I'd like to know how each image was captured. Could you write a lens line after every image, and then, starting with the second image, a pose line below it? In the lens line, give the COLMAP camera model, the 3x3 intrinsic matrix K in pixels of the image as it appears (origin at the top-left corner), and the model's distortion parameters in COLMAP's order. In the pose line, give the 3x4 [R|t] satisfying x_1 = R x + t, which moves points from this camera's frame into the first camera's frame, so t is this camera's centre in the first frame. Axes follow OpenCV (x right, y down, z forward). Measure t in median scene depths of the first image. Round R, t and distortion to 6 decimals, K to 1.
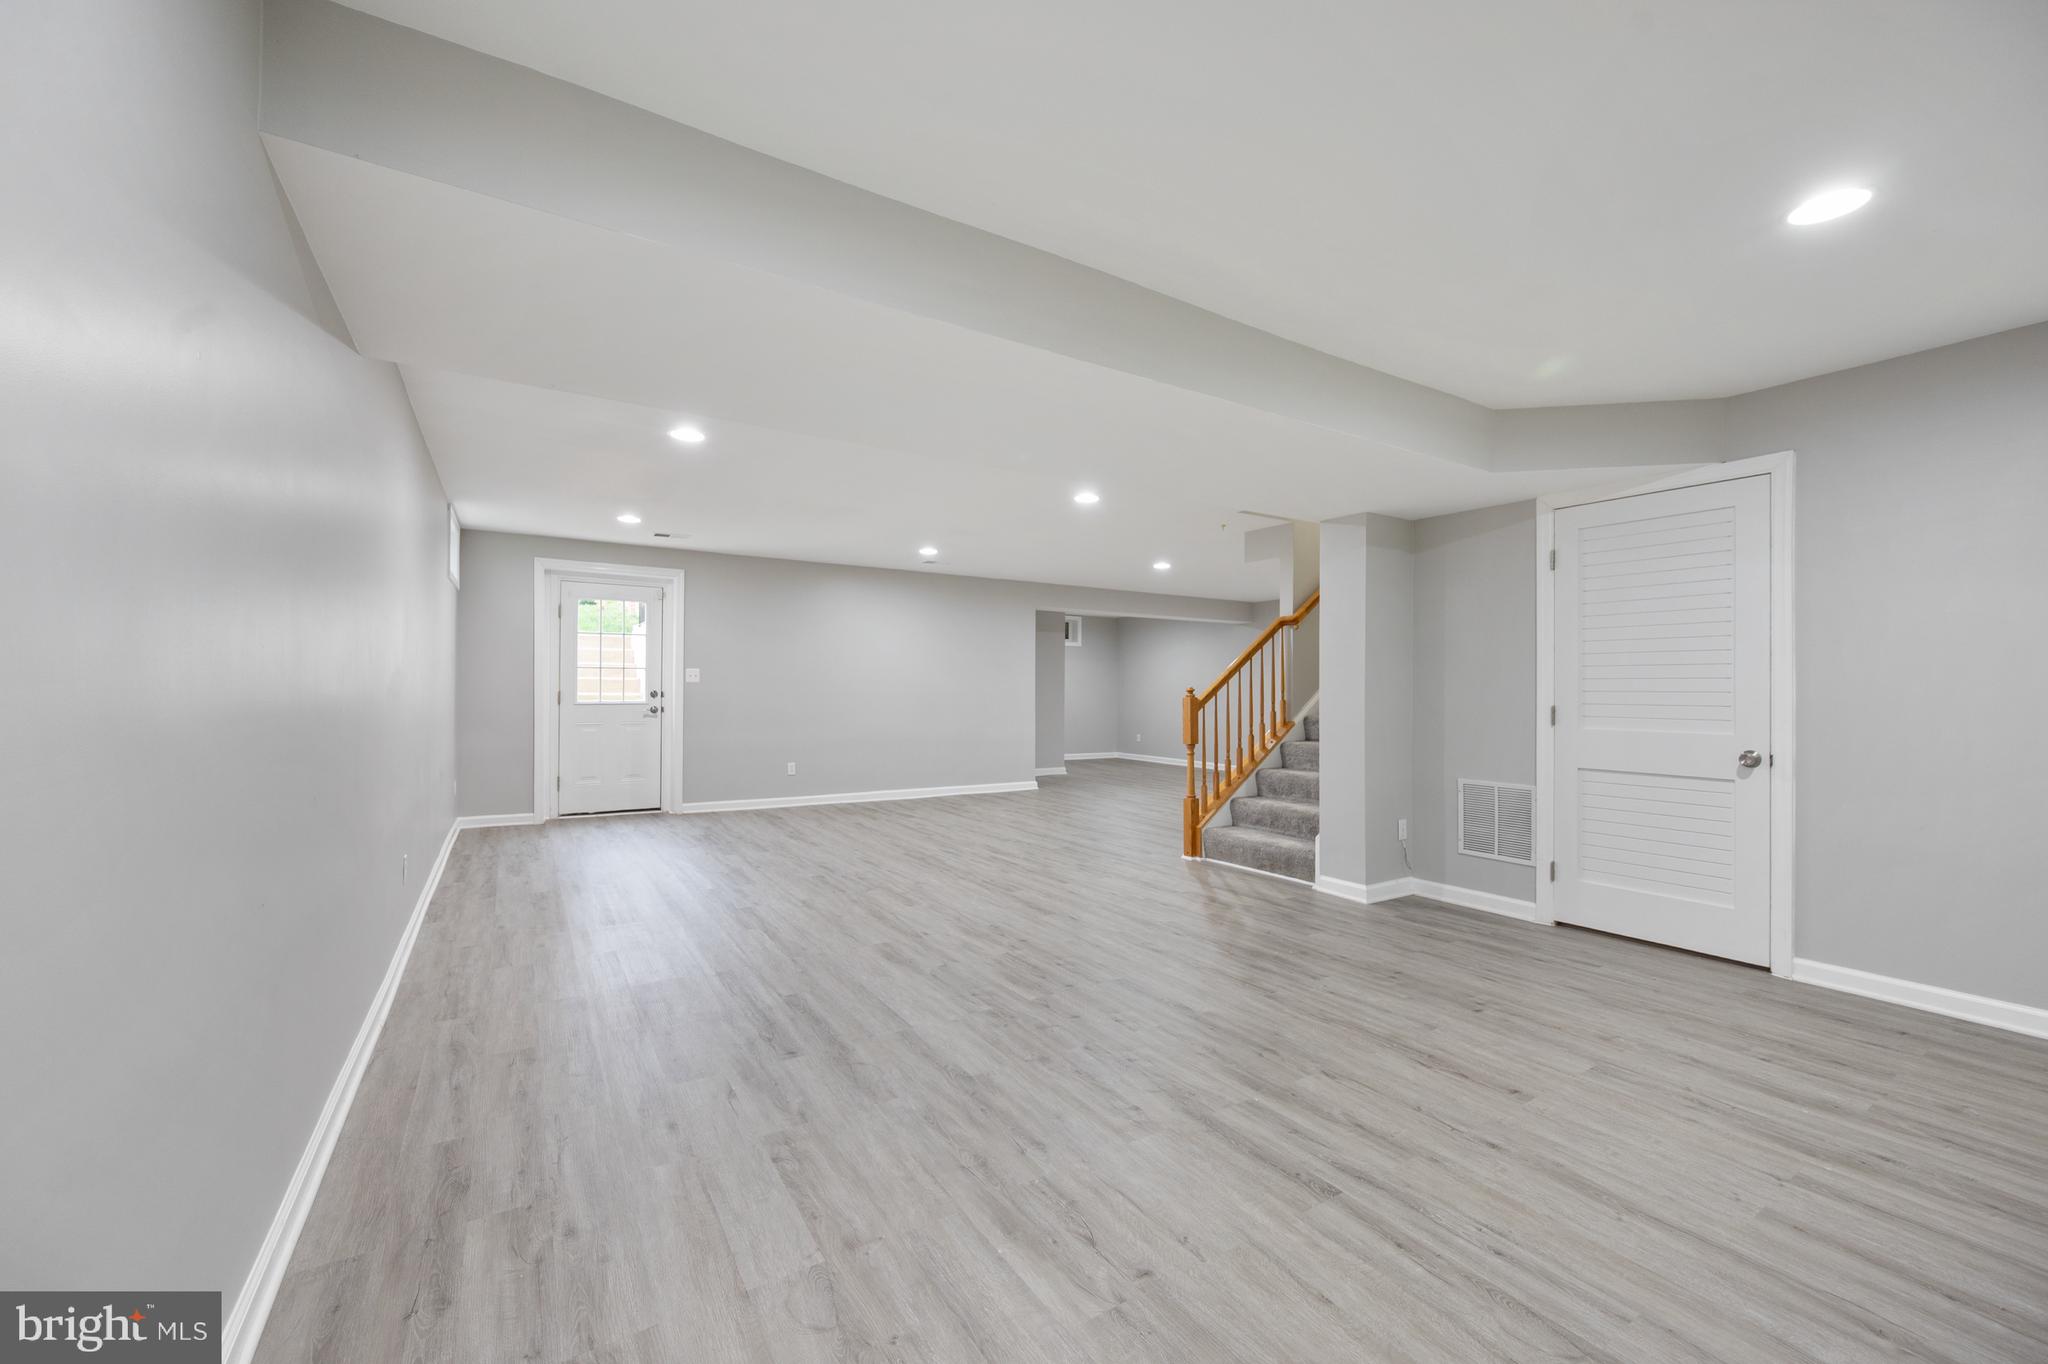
lens RADIAL K [[813.0, 0, 1024.0], [0, 813.0, 682.0], [0, 0, 1]] dist [-0.000845, 0.000347]
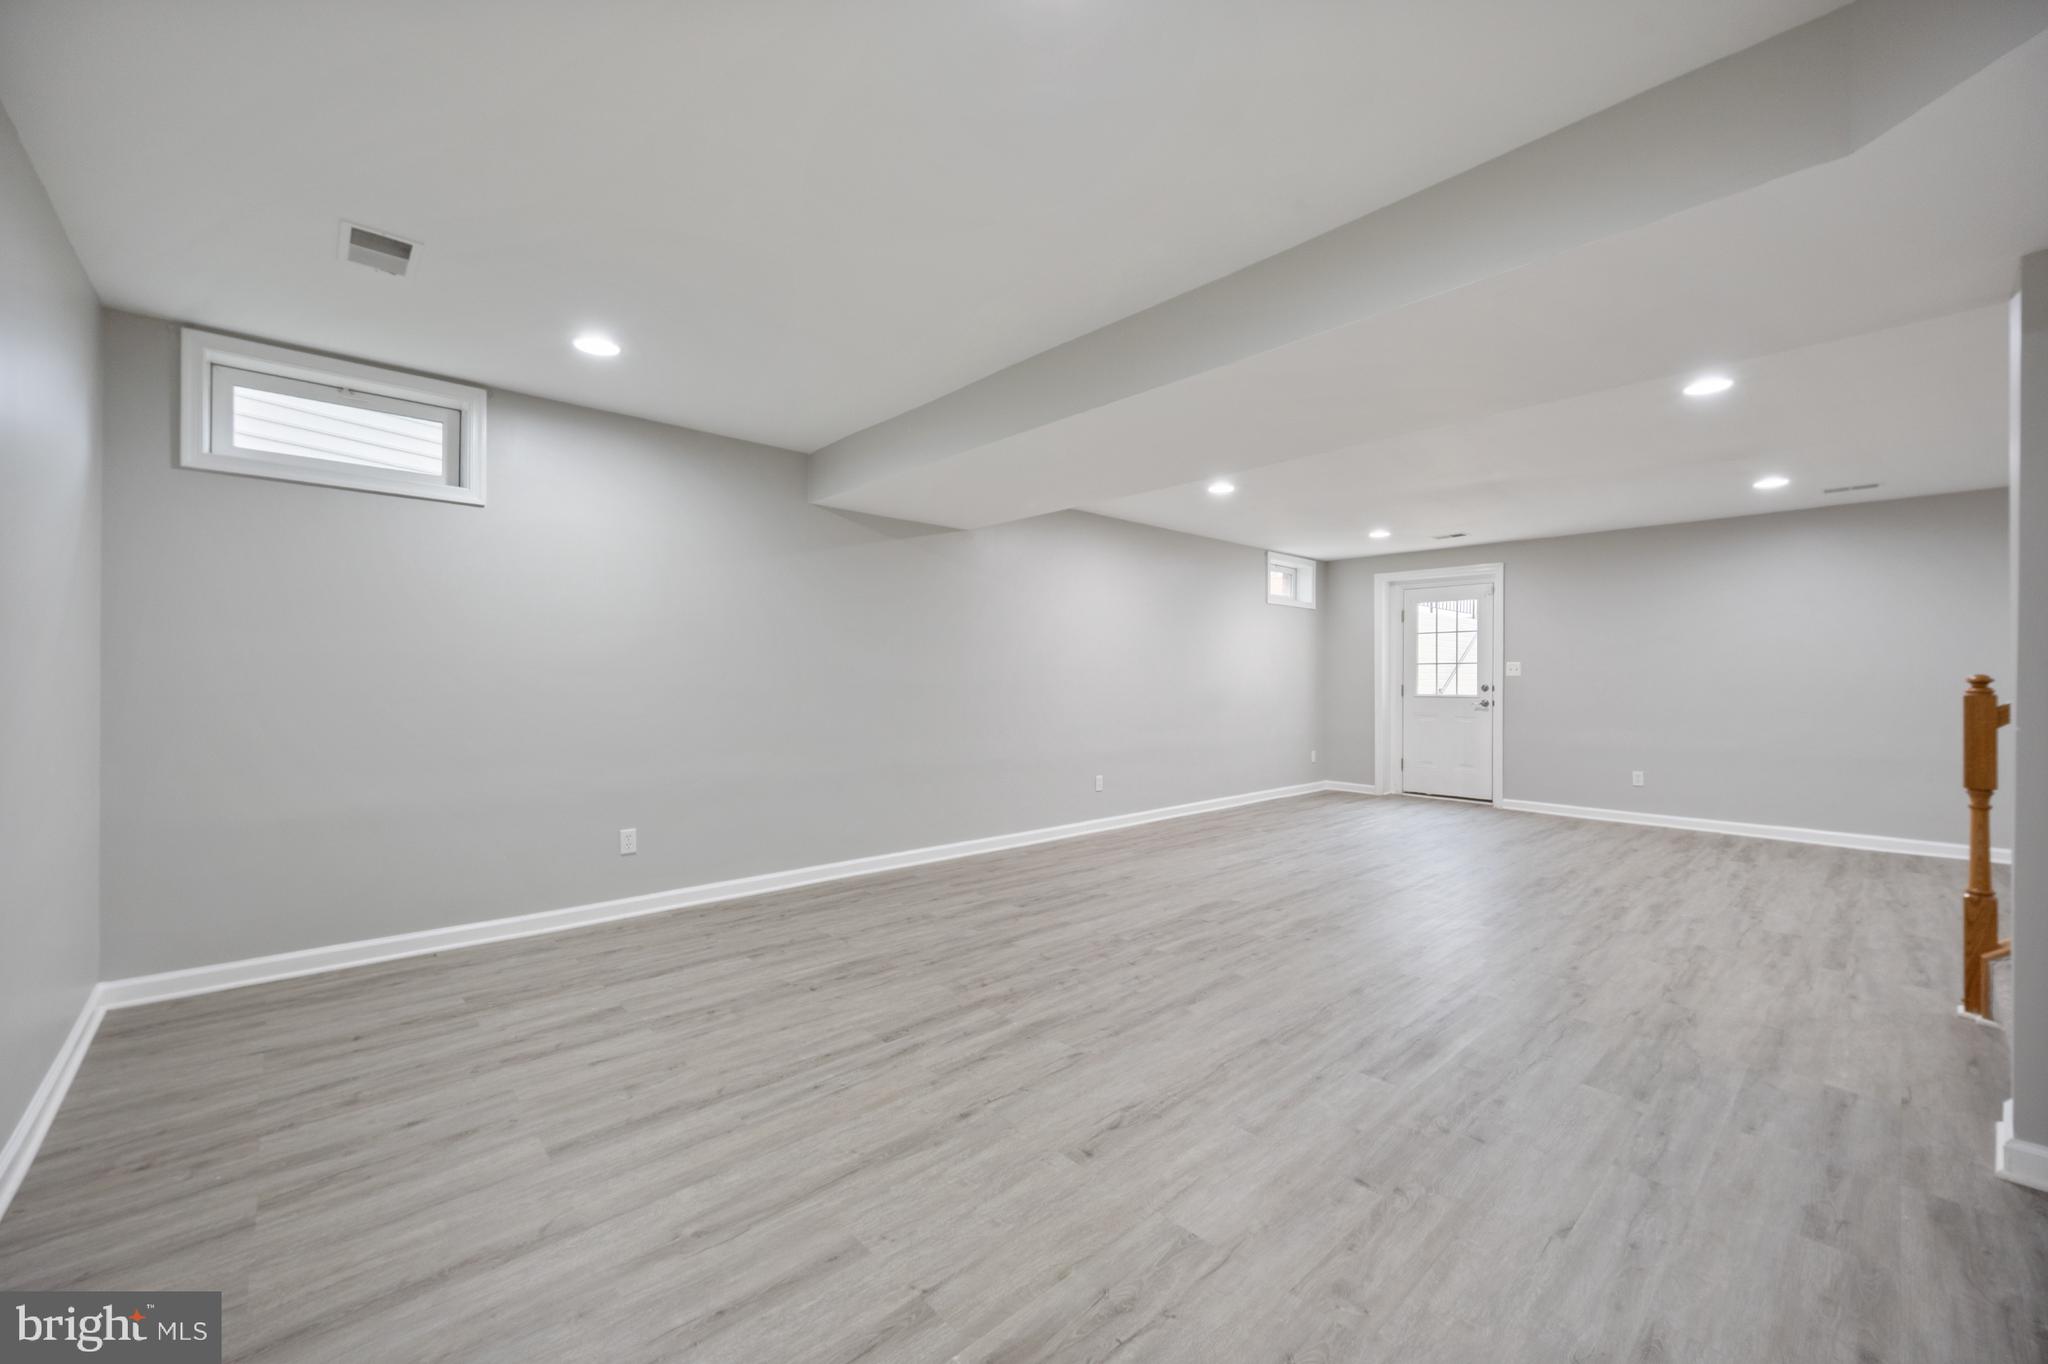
lens RADIAL K [[813.0, 0, 1024.0], [0, 813.0, 682.0], [0, 0, 1]] dist [-0.000845, 0.000347]
pose [[0.171456, -0.003764, -0.985185, 1.133419], [0.007832, 0.999966, -0.002458, 0.013480], [0.985161, -0.007294, 0.171480, 0.631586]]
